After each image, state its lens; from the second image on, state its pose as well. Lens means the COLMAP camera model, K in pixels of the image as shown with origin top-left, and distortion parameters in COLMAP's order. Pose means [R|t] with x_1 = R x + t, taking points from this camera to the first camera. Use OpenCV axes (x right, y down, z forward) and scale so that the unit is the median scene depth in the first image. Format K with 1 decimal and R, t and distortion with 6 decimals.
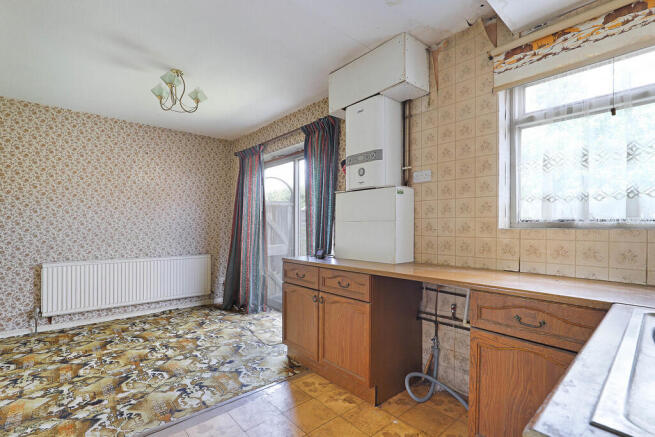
lens RADIAL K [[302.1, 0, 332.7], [0, 302.1, 224.8], [0, 0, 1]] dist [-0.014373, 0.000791]
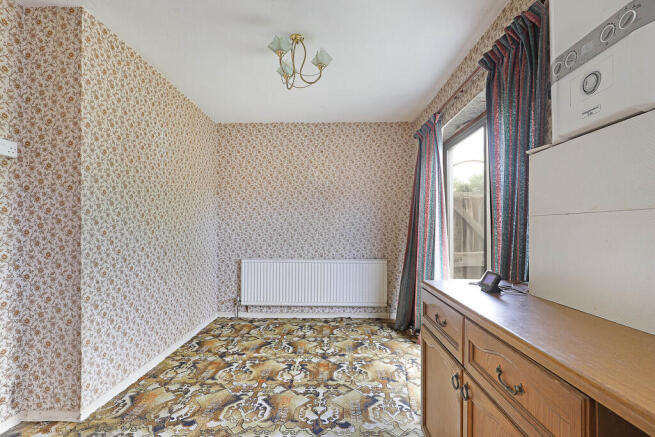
lens RADIAL K [[302.1, 0, 330.7], [0, 302.1, 223.0], [0, 0, 1]] dist [-0.014373, 0.000791]
pose [[0.729249, -0.009703, -0.684179, 0.089911], [0.004652, 0.999947, -0.009223, 0.002578], [0.684232, 0.003543, 0.729256, 0.403456]]
